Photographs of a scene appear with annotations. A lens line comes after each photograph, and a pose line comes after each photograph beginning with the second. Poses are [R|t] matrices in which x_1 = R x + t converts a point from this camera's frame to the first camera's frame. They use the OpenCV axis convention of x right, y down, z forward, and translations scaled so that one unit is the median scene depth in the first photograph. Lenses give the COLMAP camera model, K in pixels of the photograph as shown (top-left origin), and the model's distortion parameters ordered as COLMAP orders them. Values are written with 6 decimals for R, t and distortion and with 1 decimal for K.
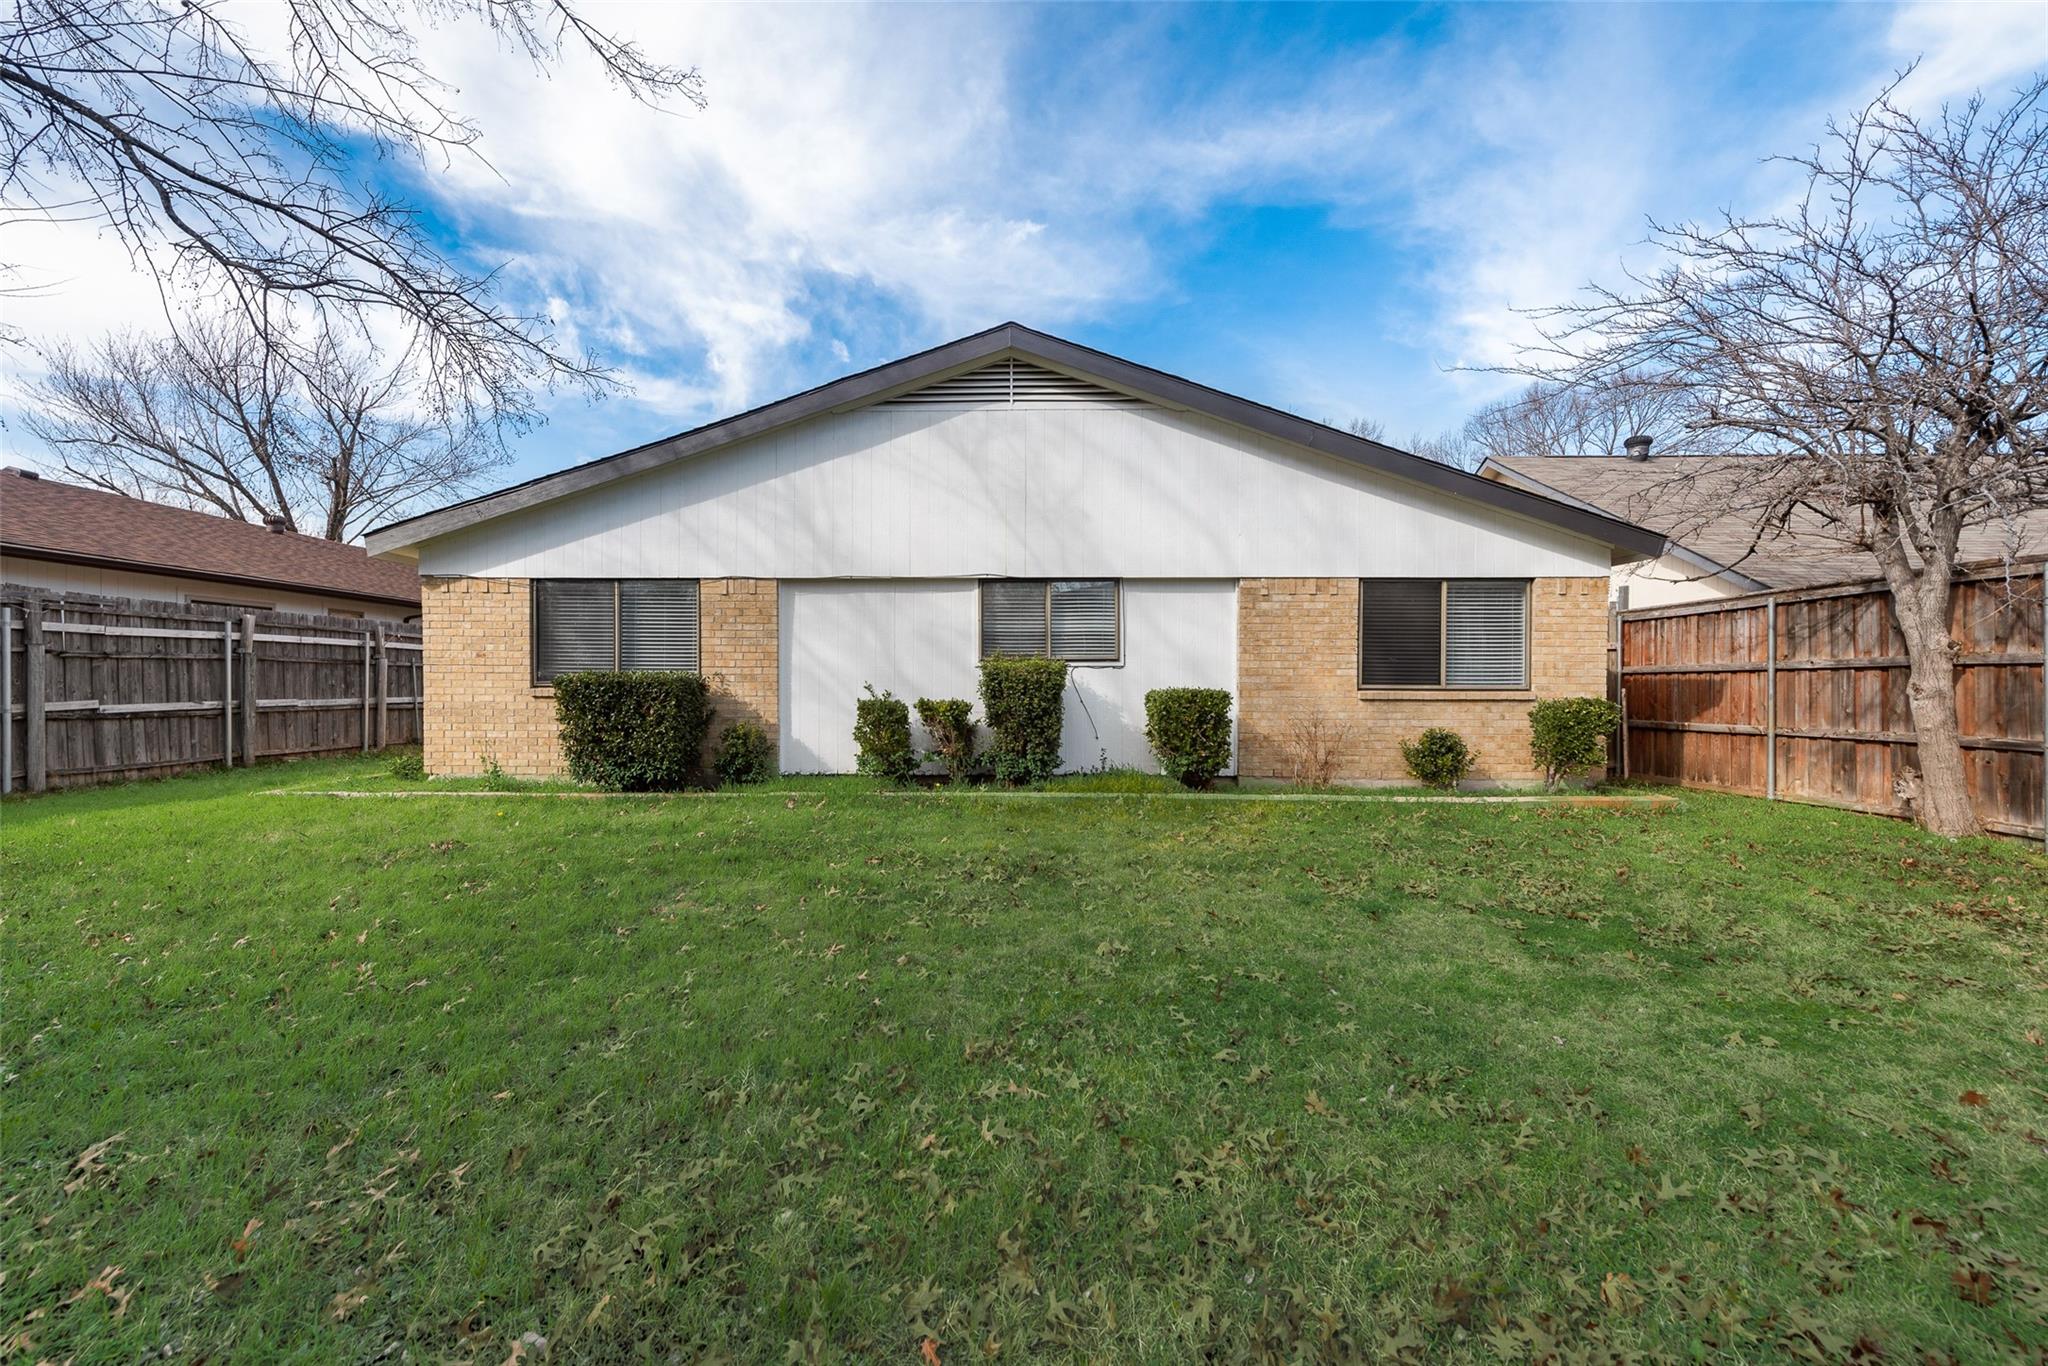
lens RADIAL K [[833.8, 0, 1021.5], [0, 833.8, 685.3], [0, 0, 1]] dist [0.022325, 0.000554]
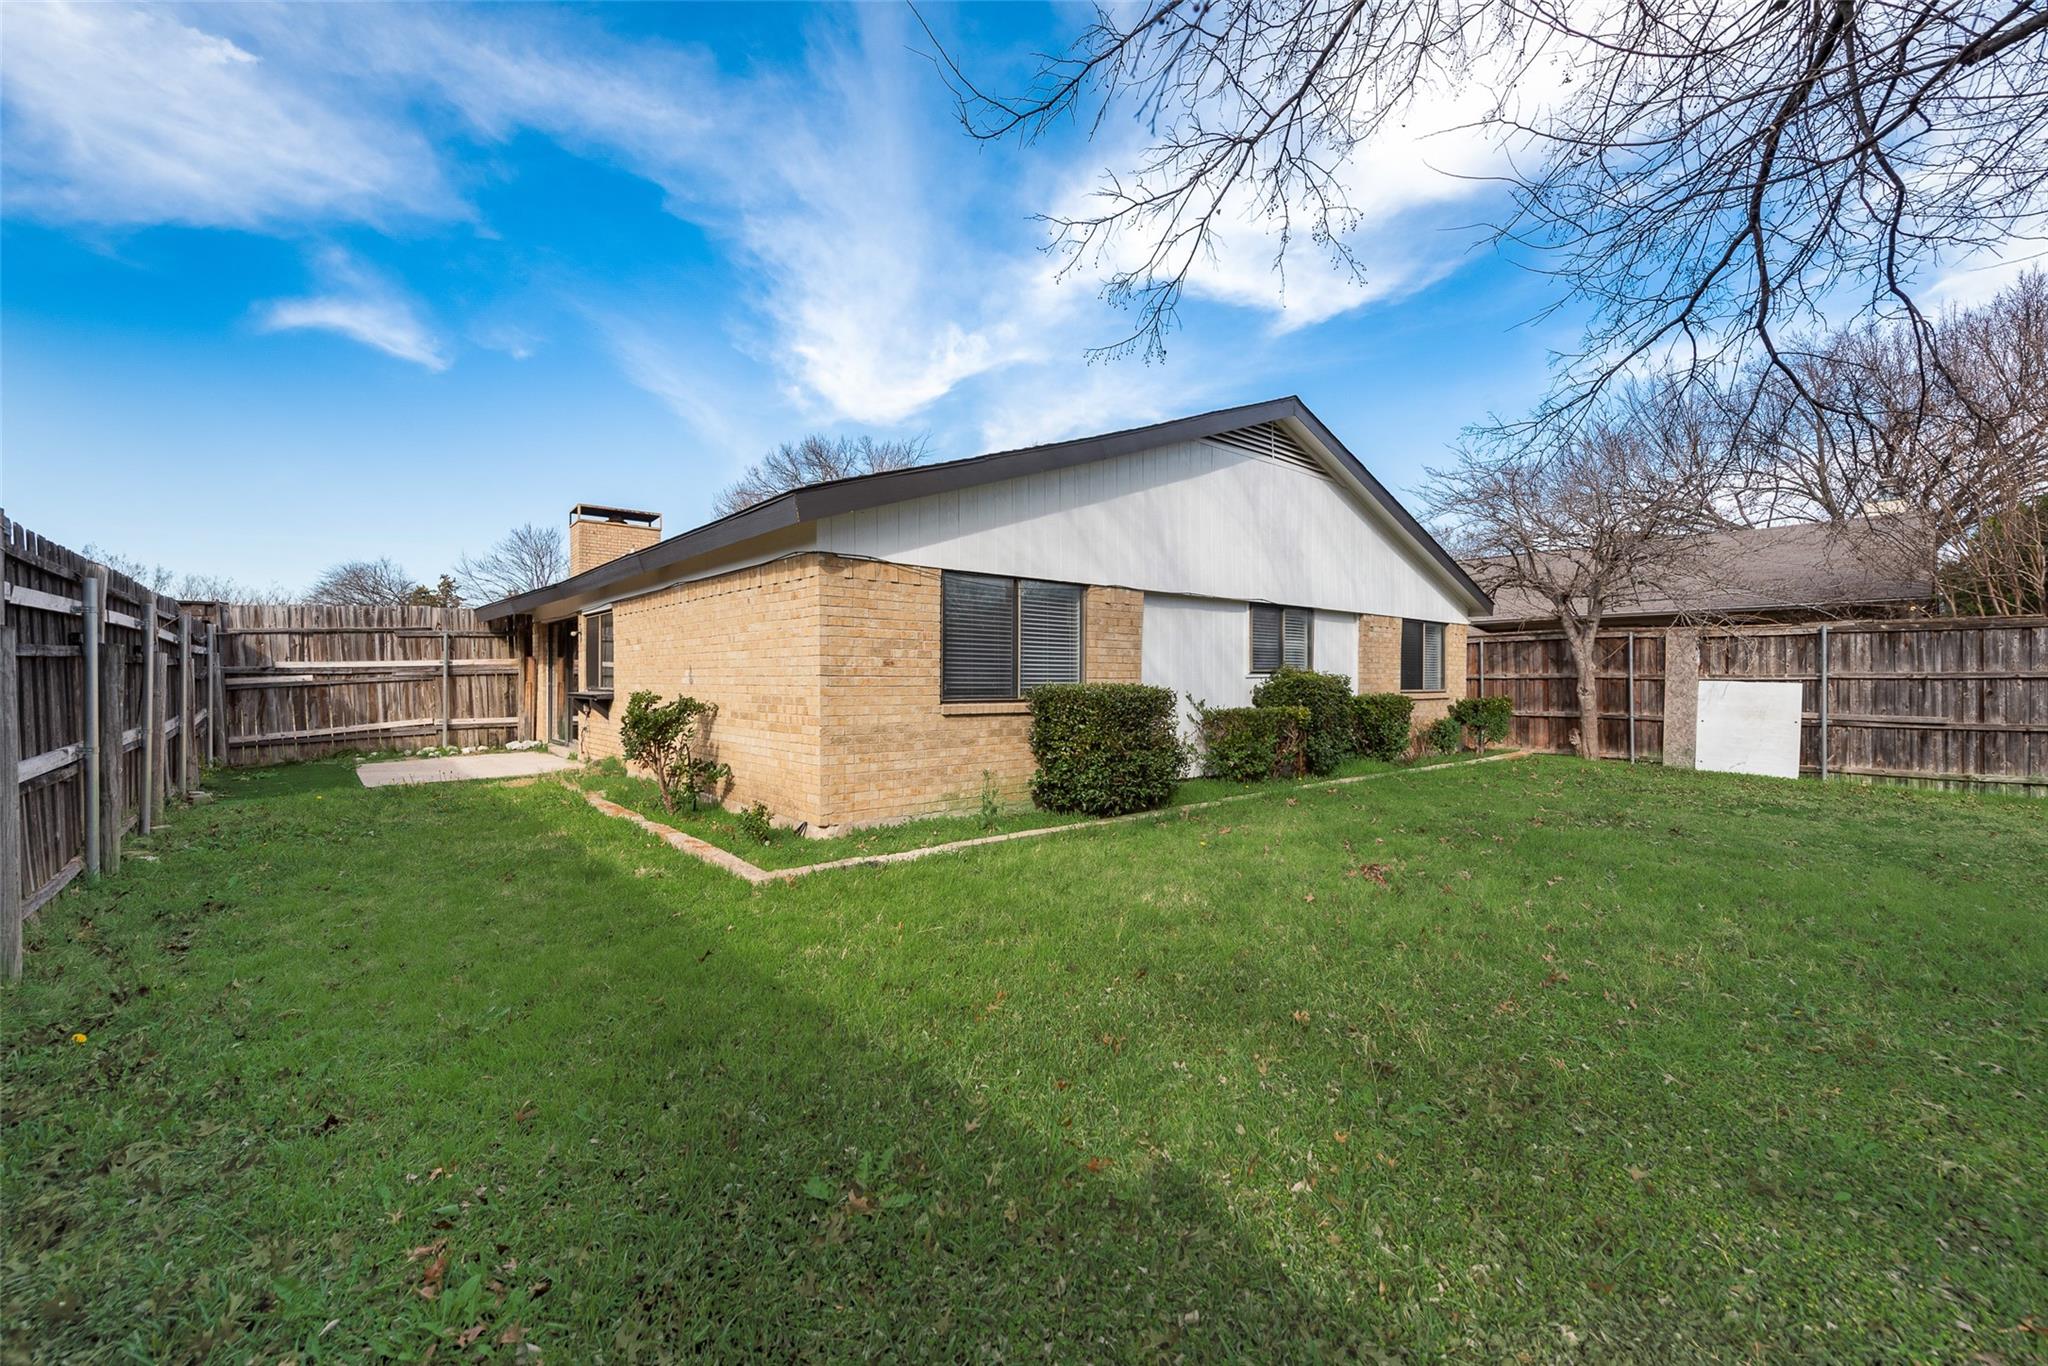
lens RADIAL K [[833.8, 0, 1019.6], [0, 833.8, 680.0], [0, 0, 1]] dist [0.022325, 0.000554]
pose [[0.735658, -0.002105, 0.677350, -1.080677], [0.004347, 0.999989, -0.001615, -0.018776], [-0.677339, 0.004132, 0.735659, 0.360690]]
